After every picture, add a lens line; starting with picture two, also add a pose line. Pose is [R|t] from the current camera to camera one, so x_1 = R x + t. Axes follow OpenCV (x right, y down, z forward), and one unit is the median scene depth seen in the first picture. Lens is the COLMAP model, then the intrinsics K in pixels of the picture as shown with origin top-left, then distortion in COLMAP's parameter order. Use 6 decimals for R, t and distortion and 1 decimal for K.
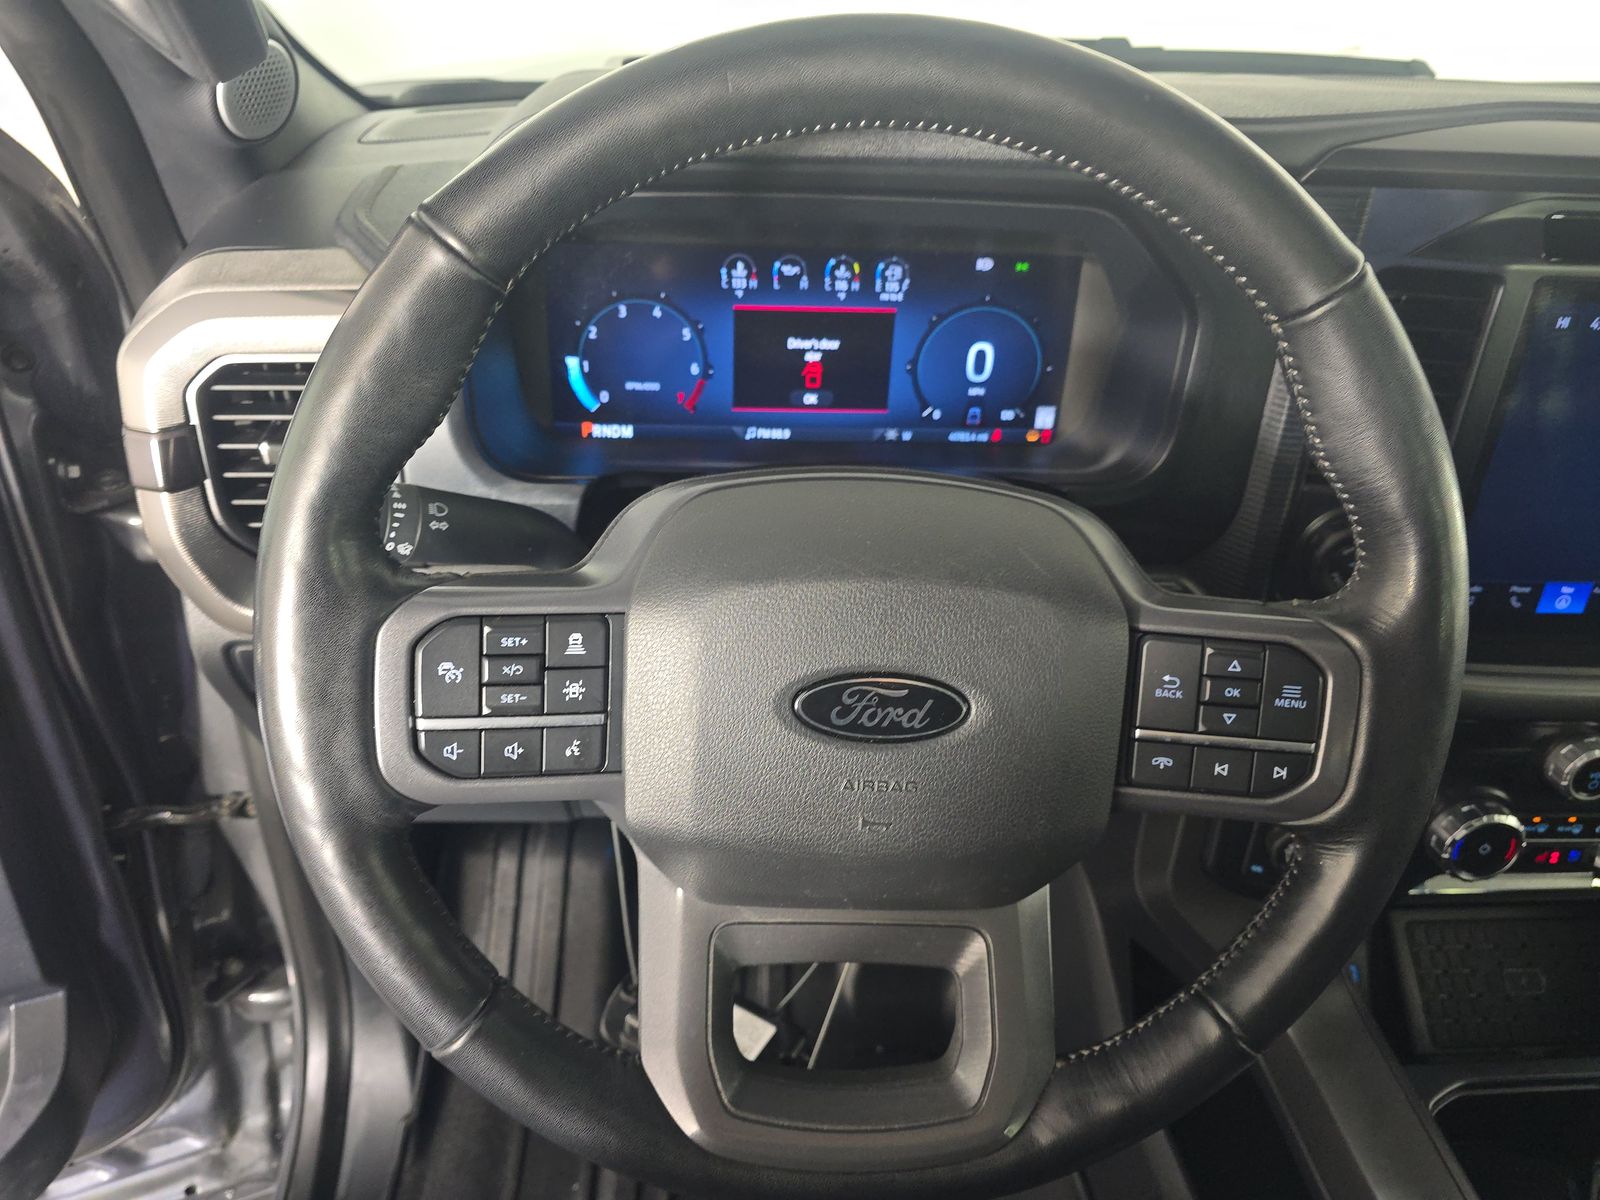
lens RADIAL K [[1044.8, 0, 779.2], [0, 1044.8, 604.4], [0, 0, 1]] dist [0.055673, -0.057421]
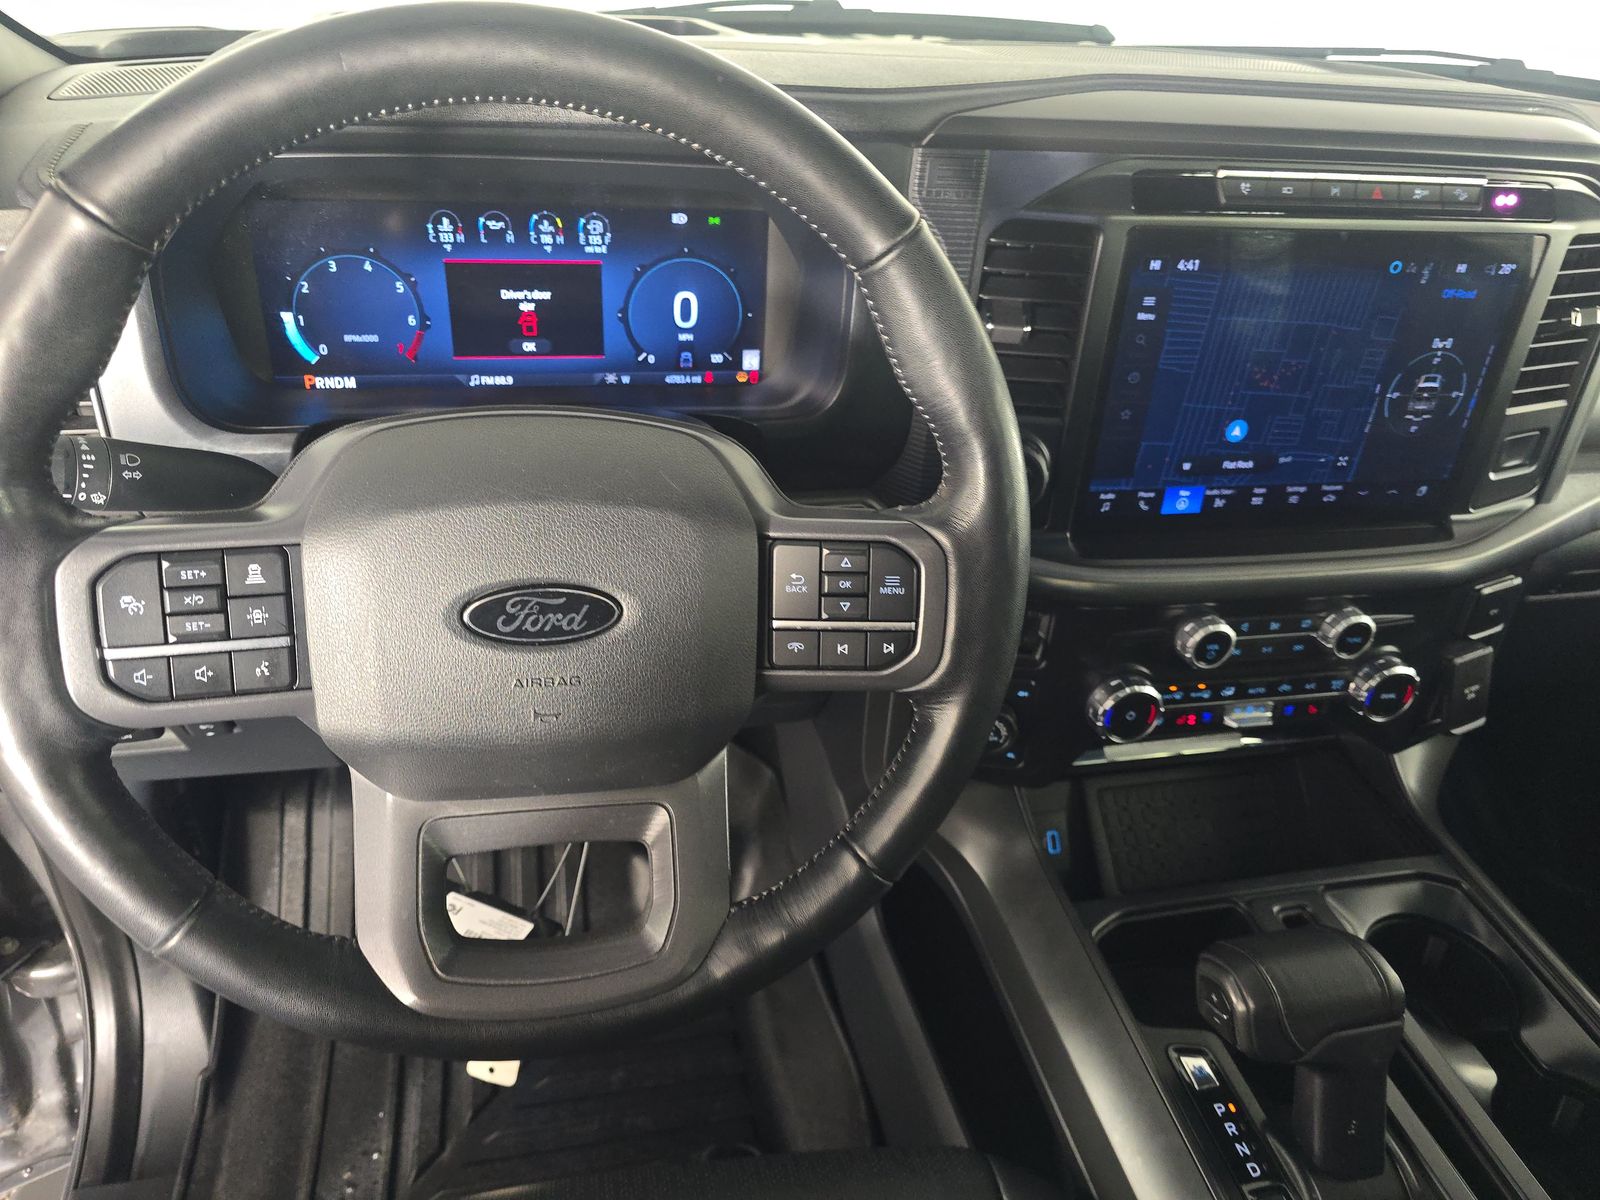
lens RADIAL K [[1156.7, 0, 913.7], [0, 1156.7, 629.8], [0, 0, 1]] dist [0.055005, -0.033536]
pose [[0.990331, -0.059973, 0.125090, 0.317213], [0.054921, 0.997544, 0.043461, 0.076841], [-0.127389, -0.036171, 0.991193, -0.299330]]
